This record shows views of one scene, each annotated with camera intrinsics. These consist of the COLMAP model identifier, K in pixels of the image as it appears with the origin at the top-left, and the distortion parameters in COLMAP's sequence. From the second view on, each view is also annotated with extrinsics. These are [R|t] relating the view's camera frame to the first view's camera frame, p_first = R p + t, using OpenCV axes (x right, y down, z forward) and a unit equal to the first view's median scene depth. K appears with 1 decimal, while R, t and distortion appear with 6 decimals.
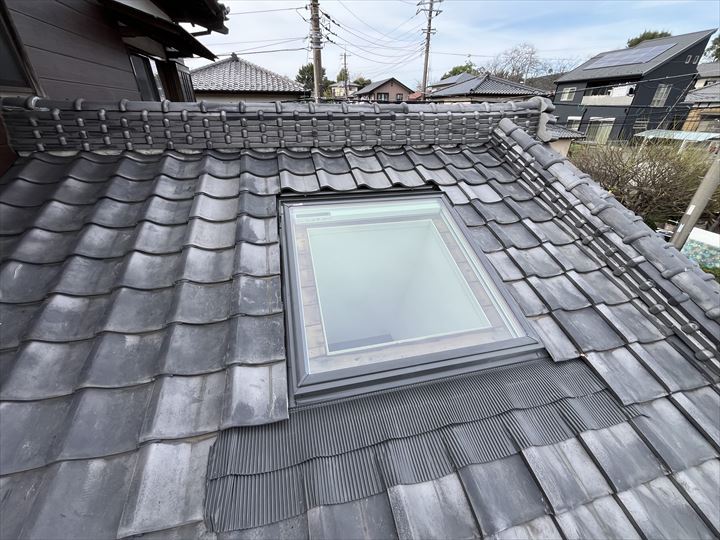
lens RADIAL K [[287.9, 0, 359.9], [0, 287.9, 268.3], [0, 0, 1]] dist [-0.004586, 0.000060]
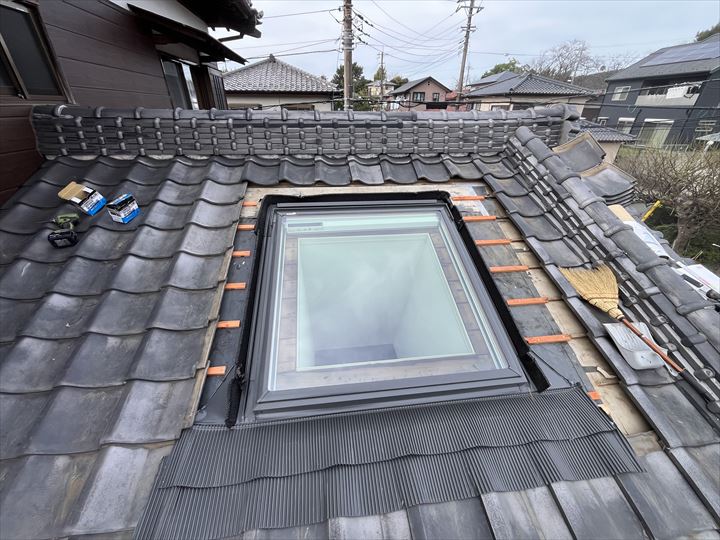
lens RADIAL K [[287.9, 0, 360.5], [0, 287.9, 269.0], [0, 0, 1]] dist [-0.004586, 0.000060]
pose [[0.994402, 0.054132, -0.090742, 0.120011], [-0.053777, 0.998533, 0.006357, -0.046182], [0.090953, -0.001441, 0.995854, 0.020582]]
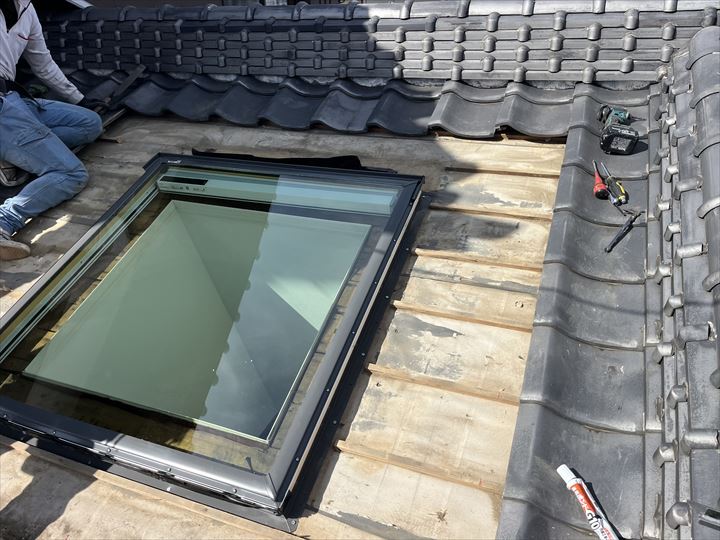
lens RADIAL K [[552.7, 0, 358.6], [0, 552.7, 270.8], [0, 0, 1]] dist [0.025428, -0.012434]
pose [[0.815839, 0.230370, -0.530411, 0.799312], [-0.254954, 0.966558, 0.027647, -0.119587], [0.519042, 0.112675, 0.847290, 0.169695]]
